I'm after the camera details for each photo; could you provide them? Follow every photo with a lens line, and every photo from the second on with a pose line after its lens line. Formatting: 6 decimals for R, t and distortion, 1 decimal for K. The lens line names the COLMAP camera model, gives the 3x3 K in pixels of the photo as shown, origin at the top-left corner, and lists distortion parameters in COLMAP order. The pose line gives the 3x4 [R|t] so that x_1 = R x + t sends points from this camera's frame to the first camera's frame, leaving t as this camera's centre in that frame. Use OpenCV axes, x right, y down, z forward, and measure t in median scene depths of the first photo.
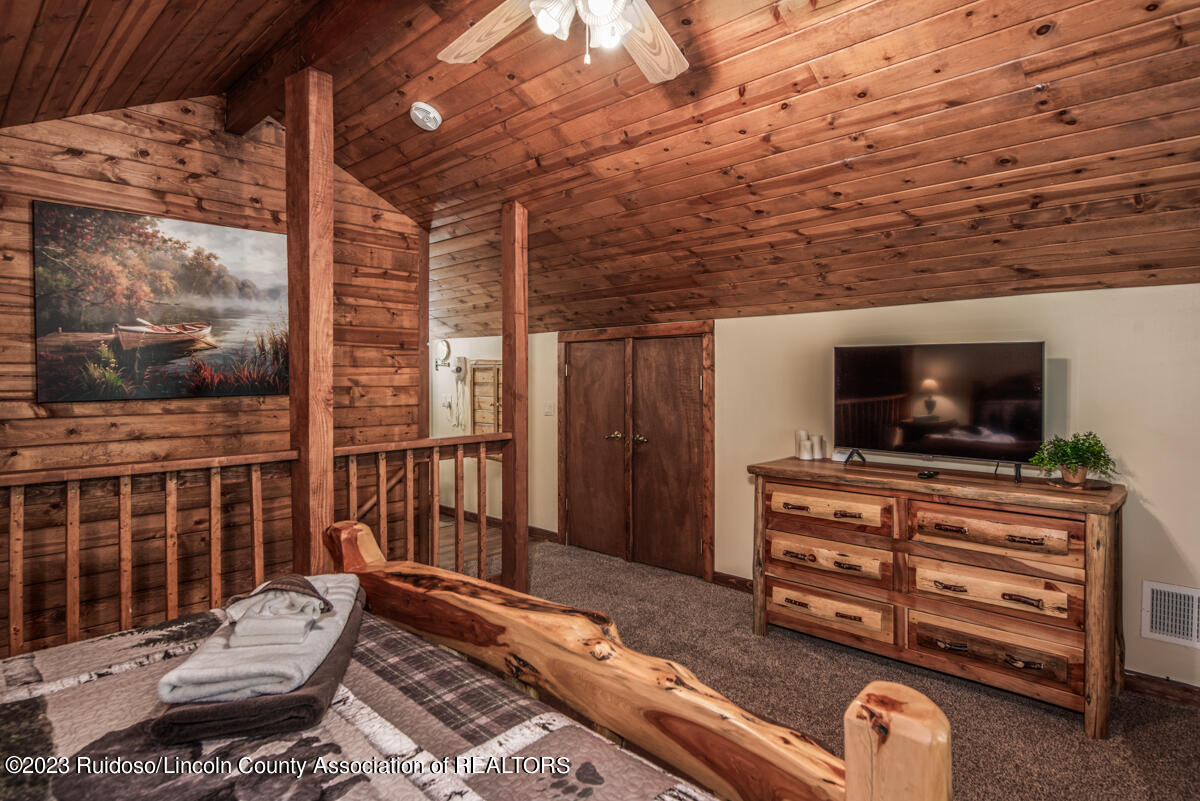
lens RADIAL K [[650.2, 0, 602.7], [0, 650.2, 394.3], [0, 0, 1]] dist [-0.002619, -0.004127]
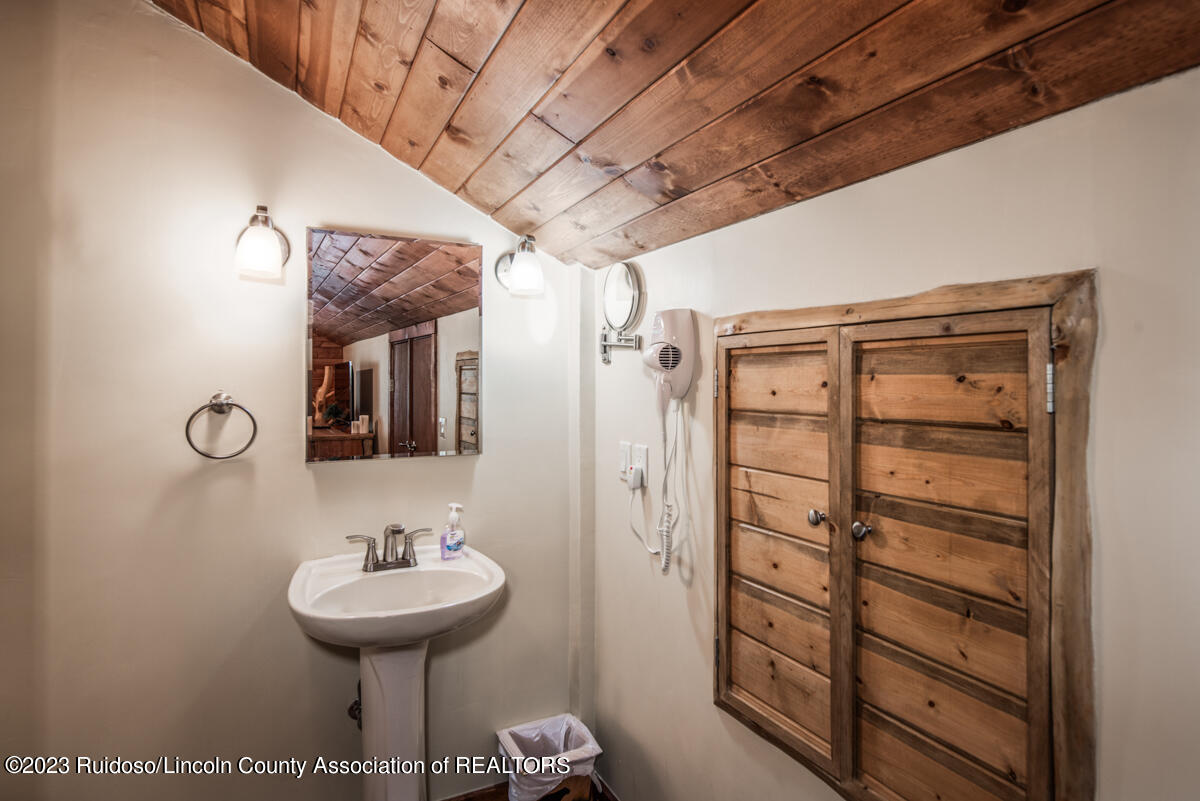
lens RADIAL K [[650.2, 0, 600.2], [0, 650.2, 394.3], [0, 0, 1]] dist [-0.002619, -0.004127]
pose [[0.938140, 0.006469, -0.346195, -0.158679], [-0.010364, 0.999902, -0.009403, -0.020560], [0.346100, 0.012410, 0.938115, 0.751565]]
